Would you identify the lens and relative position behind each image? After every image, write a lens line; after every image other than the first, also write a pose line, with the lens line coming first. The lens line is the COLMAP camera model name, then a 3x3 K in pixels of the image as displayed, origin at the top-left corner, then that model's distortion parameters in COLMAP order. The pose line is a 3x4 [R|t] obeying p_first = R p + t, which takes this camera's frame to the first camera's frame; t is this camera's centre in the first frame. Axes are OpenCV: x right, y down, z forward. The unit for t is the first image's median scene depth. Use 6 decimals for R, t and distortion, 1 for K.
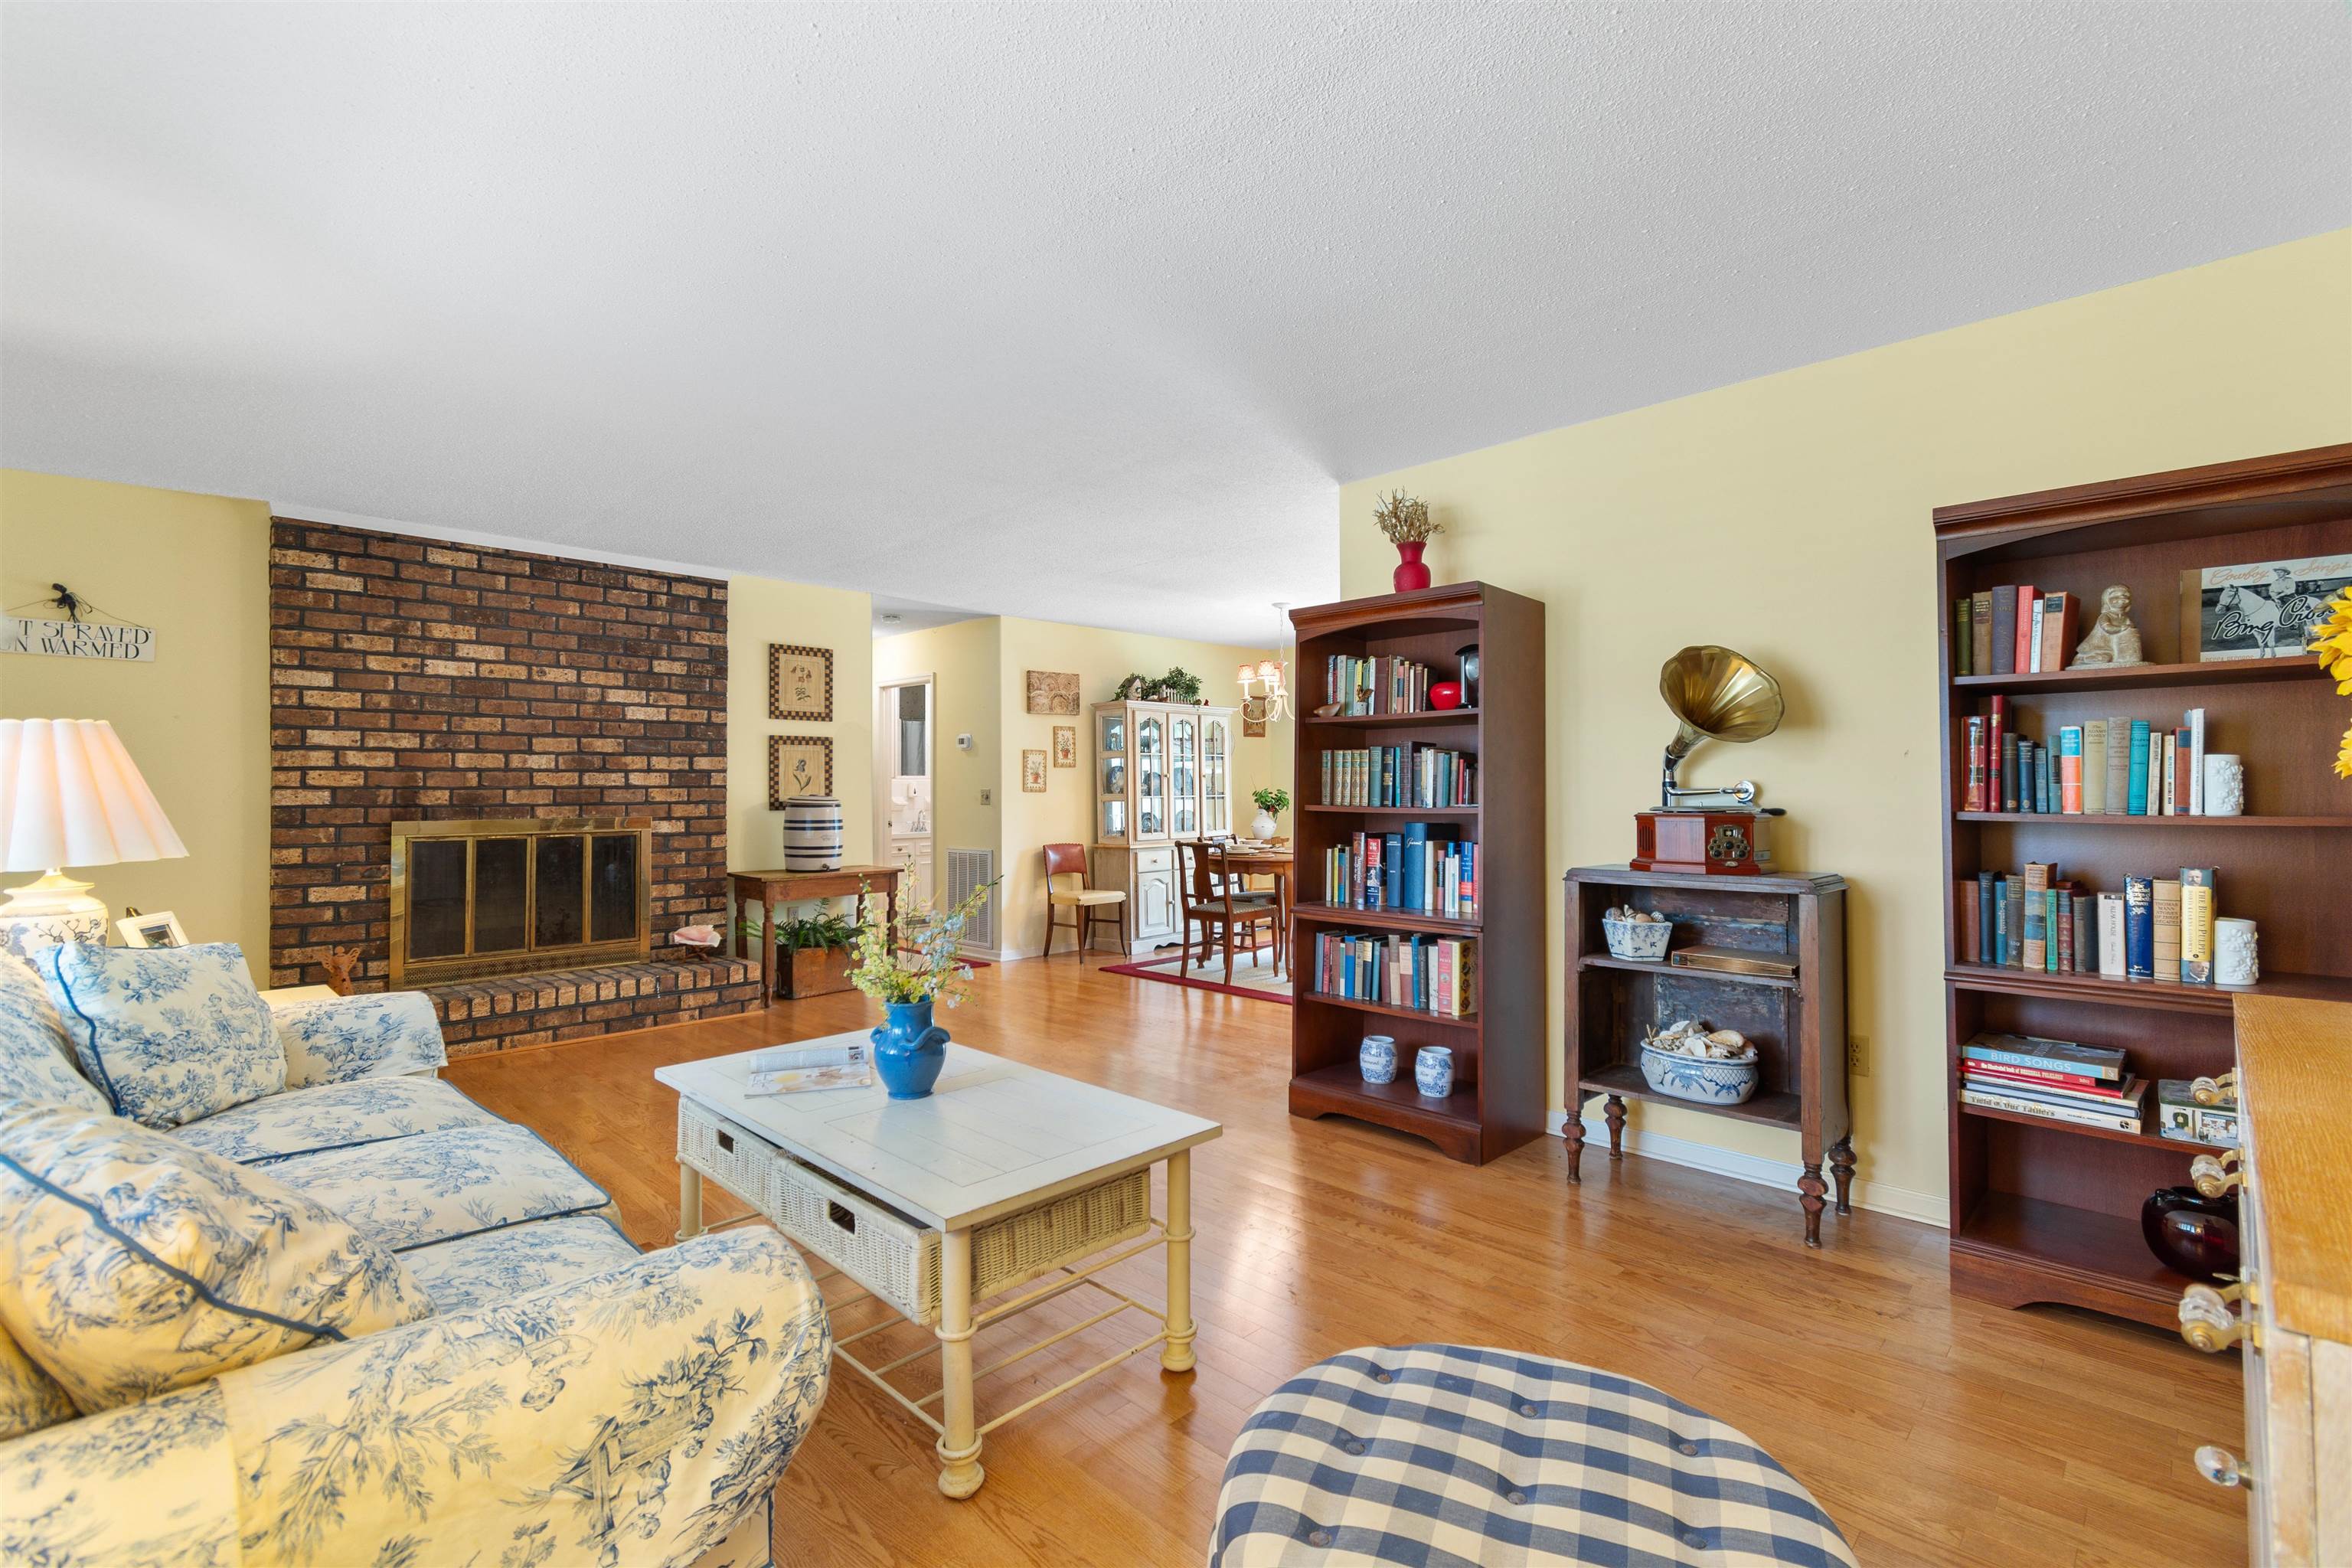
lens RADIAL K [[1060.8, 0, 1171.6], [0, 1060.8, 787.2], [0, 0, 1]] dist [-0.001244, 0.000073]
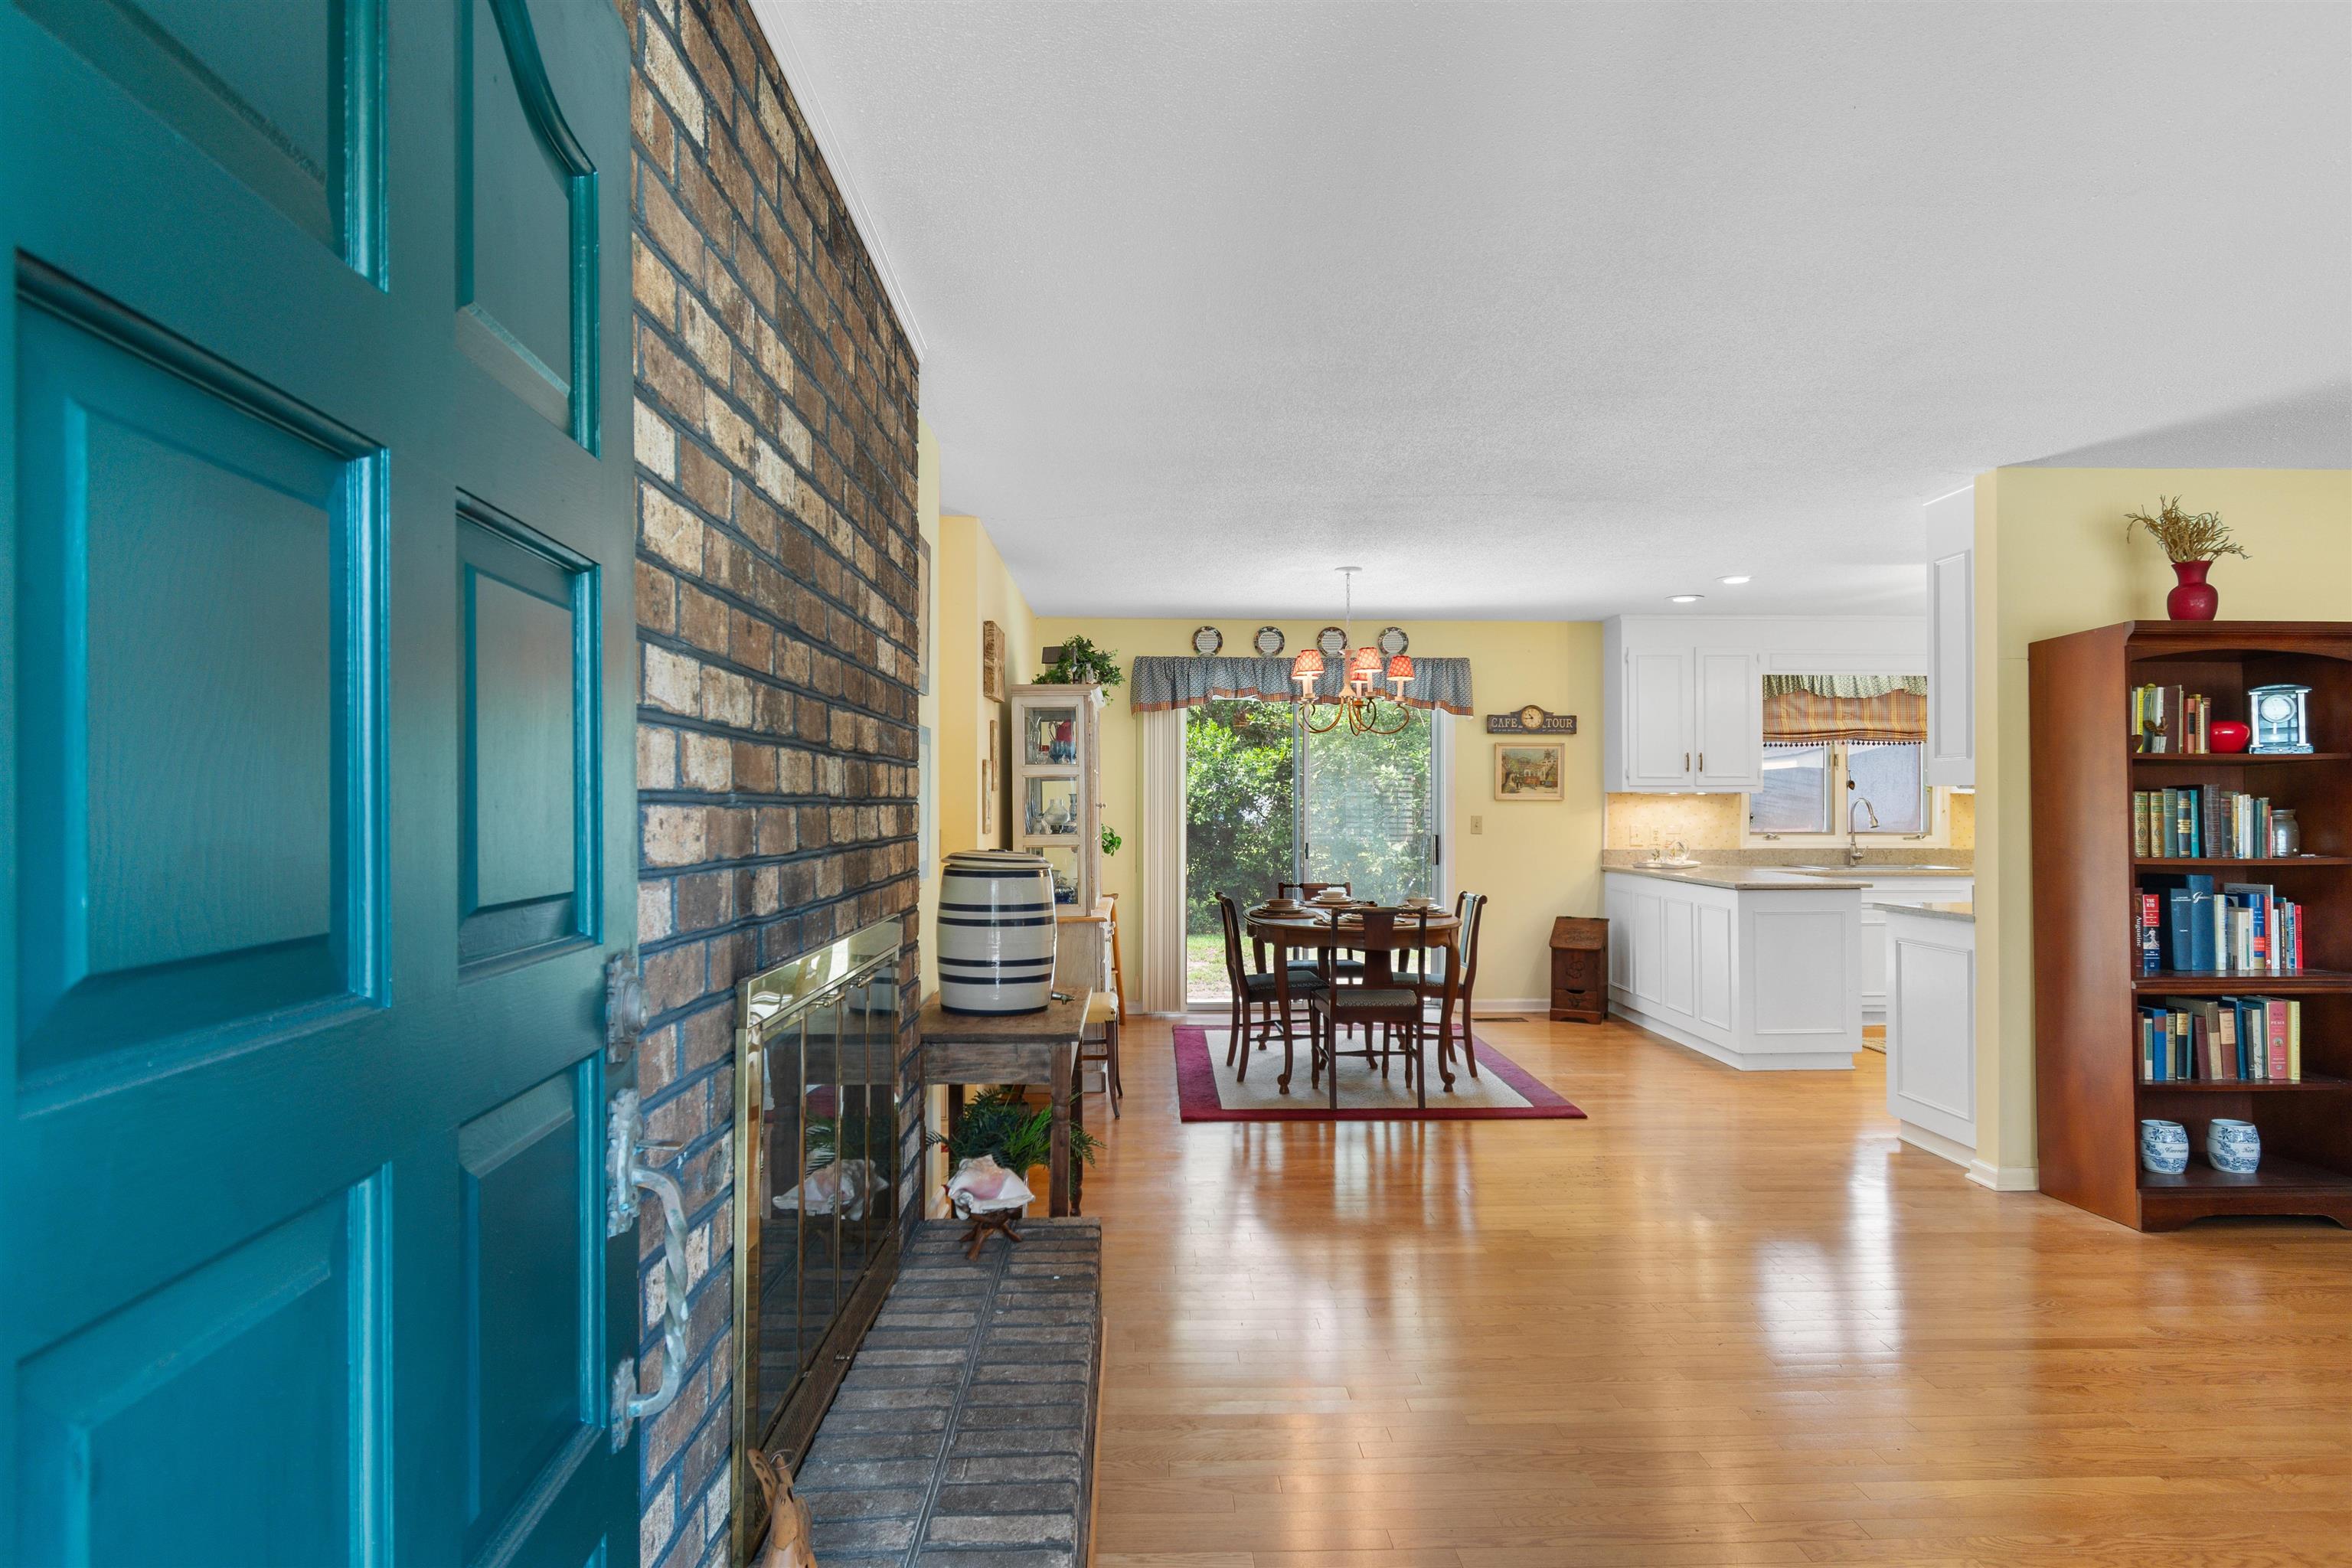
lens RADIAL K [[1320.3, 0, 1179.0], [0, 1320.3, 783.6], [0, 0, 1]] dist [0.003610, -0.002967]
pose [[0.671234, 0.010455, 0.741172, -1.179648], [-0.001380, 0.999916, -0.012856, -0.028444], [-0.741244, 0.007606, 0.671192, 0.879148]]
